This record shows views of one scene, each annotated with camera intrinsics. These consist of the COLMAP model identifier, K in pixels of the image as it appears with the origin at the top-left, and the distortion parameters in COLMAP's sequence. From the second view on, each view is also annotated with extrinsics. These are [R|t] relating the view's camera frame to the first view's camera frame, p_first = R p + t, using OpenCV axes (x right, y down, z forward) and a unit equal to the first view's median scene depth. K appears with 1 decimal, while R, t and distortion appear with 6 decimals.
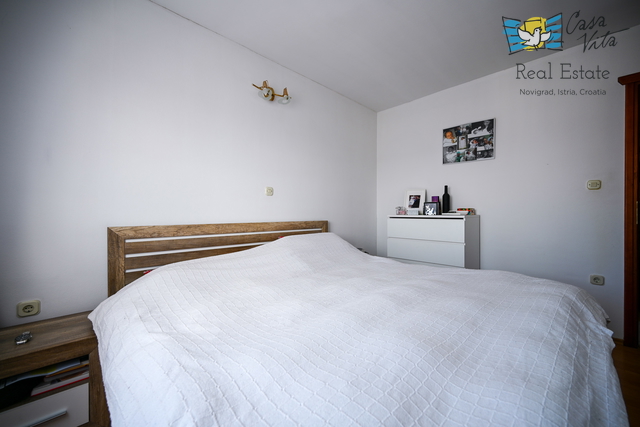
lens RADIAL K [[253.2, 0, 322.0], [0, 253.2, 213.5], [0, 0, 1]] dist [0.000310, 0.000226]
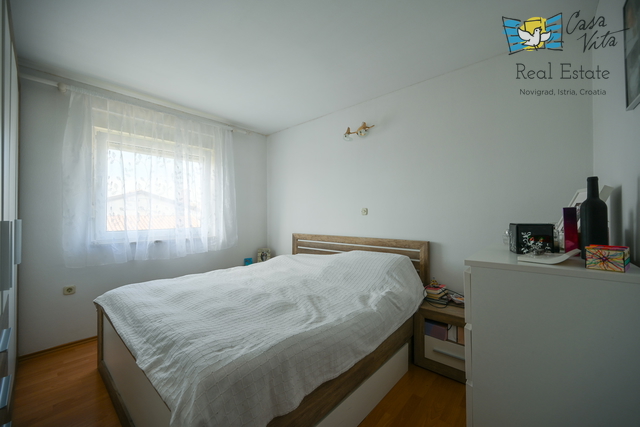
lens RADIAL K [[253.2, 0, 322.0], [0, 253.2, 213.5], [0, 0, 1]] dist [0.000310, 0.000226]
pose [[0.081880, -0.009137, -0.996600, 1.080152], [0.005652, 0.999946, -0.008704, -0.076229], [0.996626, -0.004920, 0.081928, 0.772797]]
